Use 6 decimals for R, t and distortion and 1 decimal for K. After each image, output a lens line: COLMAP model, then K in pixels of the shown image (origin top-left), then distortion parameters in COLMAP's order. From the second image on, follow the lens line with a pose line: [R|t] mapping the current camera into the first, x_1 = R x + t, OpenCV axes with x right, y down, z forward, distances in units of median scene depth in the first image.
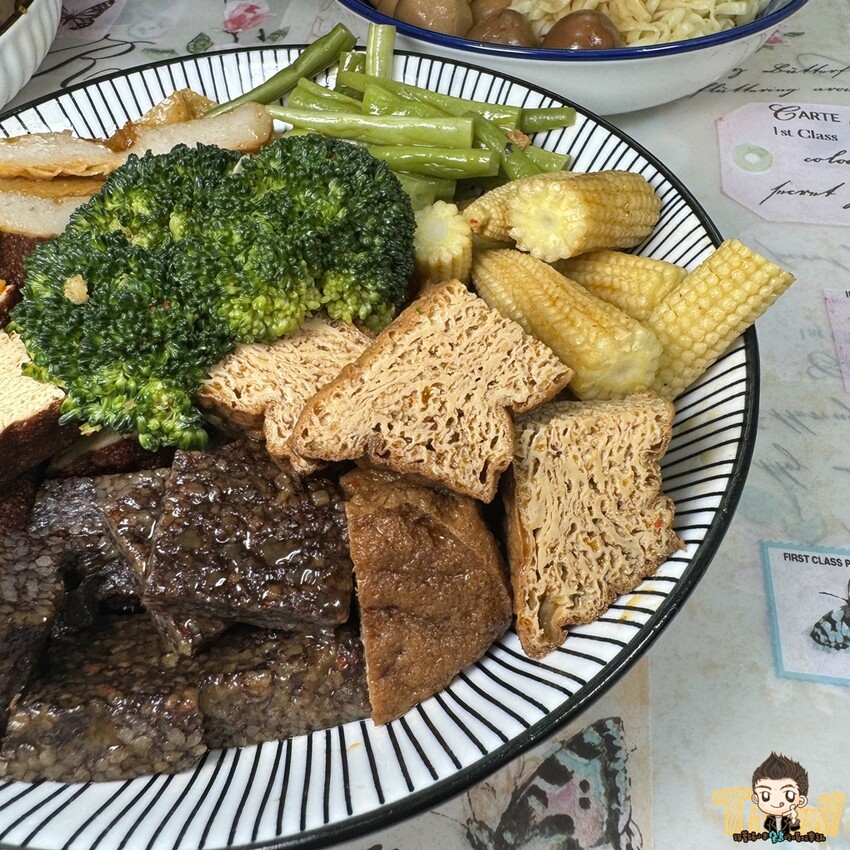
lens RADIAL K [[807.0, 0, 425.0], [0, 807.0, 425.0], [0, 0, 1]] dist [-0.008508, 0.002425]
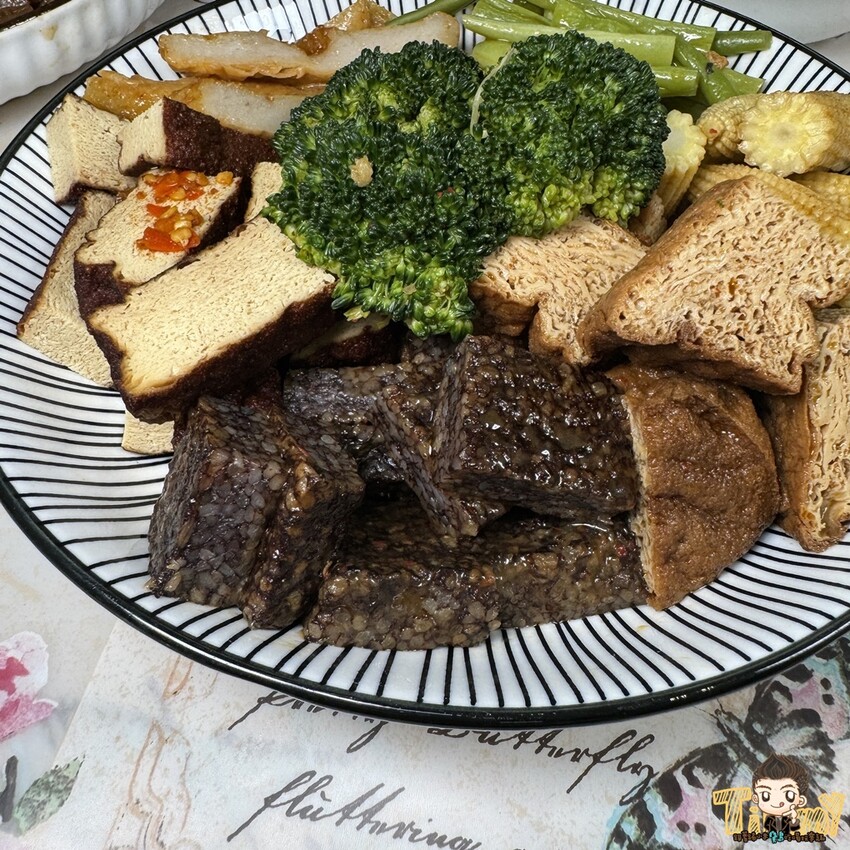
lens RADIAL K [[799.9, 0, 398.5], [0, 799.9, 426.2], [0, 0, 1]] dist [0.000737, -0.011884]
pose [[0.999141, 0.041041, 0.005766, -0.382164], [-0.041241, 0.998334, 0.040362, 0.105861], [-0.004100, -0.040565, 0.999168, -0.003293]]
